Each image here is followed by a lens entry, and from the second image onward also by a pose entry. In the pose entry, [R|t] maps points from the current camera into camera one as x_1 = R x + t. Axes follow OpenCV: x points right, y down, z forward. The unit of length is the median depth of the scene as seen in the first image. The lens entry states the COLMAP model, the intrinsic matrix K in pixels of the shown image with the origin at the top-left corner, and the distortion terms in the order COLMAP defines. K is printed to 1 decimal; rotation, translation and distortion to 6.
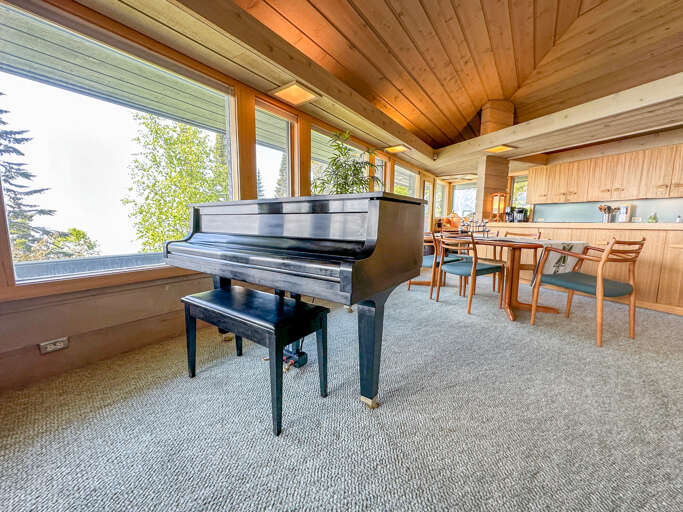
lens RADIAL K [[272.5, 0, 344.2], [0, 272.5, 255.5], [0, 0, 1]] dist [0.000194, 0.000357]
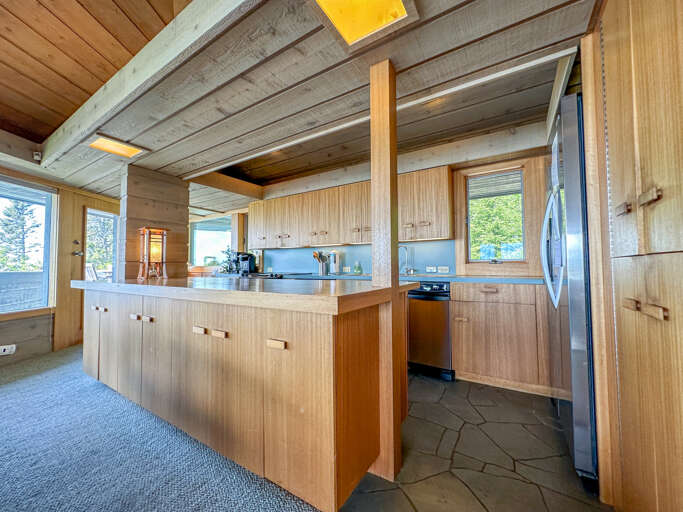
lens RADIAL K [[272.5, 0, 342.0], [0, 272.5, 256.3], [0, 0, 1]] dist [0.000194, 0.000357]
pose [[0.840247, 0.006198, 0.542168, 0.603047], [0.080682, 0.987373, -0.136329, -0.059038], [-0.536167, 0.158293, 0.829137, 0.312641]]
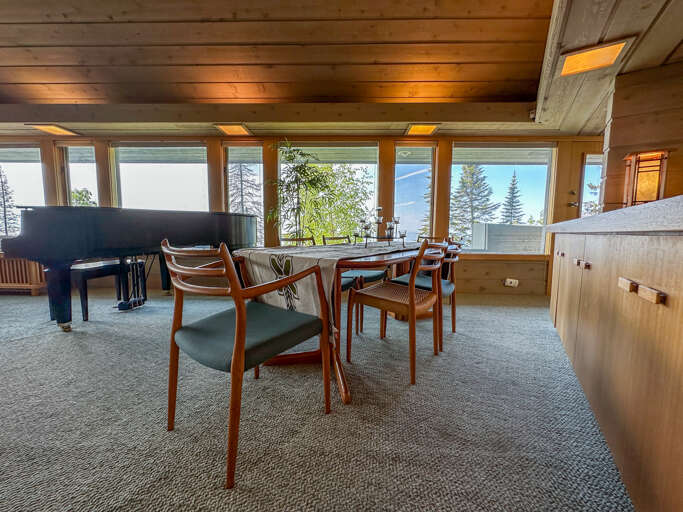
lens RADIAL K [[272.5, 0, 342.0], [0, 272.5, 254.6], [0, 0, 1]] dist [0.000194, 0.000357]
pose [[0.548511, 0.070632, -0.833155, 0.683624], [-0.109578, 0.993904, 0.012118, -0.031843], [0.828932, 0.084649, 0.552907, 0.411238]]
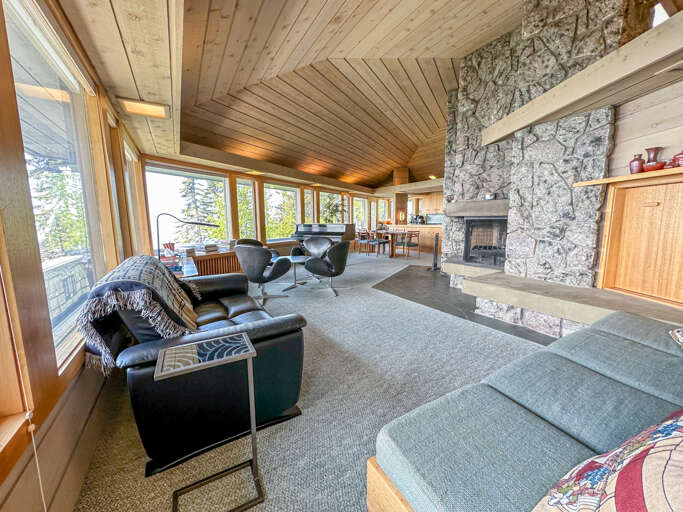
lens RADIAL K [[272.5, 0, 340.3], [0, 272.5, 257.6], [0, 0, 1]] dist [0.000194, 0.000357]
pose [[0.994685, -0.029460, 0.098657, -0.133407], [0.028023, 0.999480, 0.015923, 0.090838], [-0.099074, -0.013074, 0.994994, -1.092152]]
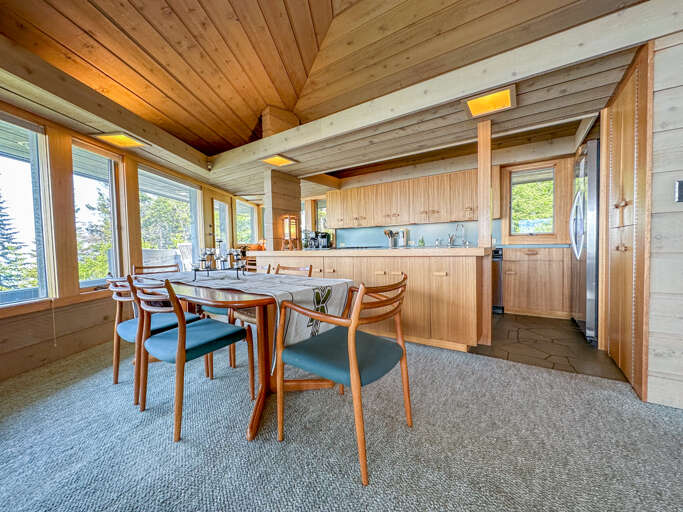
lens RADIAL K [[272.5, 0, 342.2], [0, 272.5, 255.8], [0, 0, 1]] dist [0.000194, 0.000357]
pose [[0.854260, -0.046674, 0.517746, 0.272798], [0.093332, 0.993548, -0.064428, -0.036744], [-0.511398, 0.103361, 0.853105, 0.219932]]
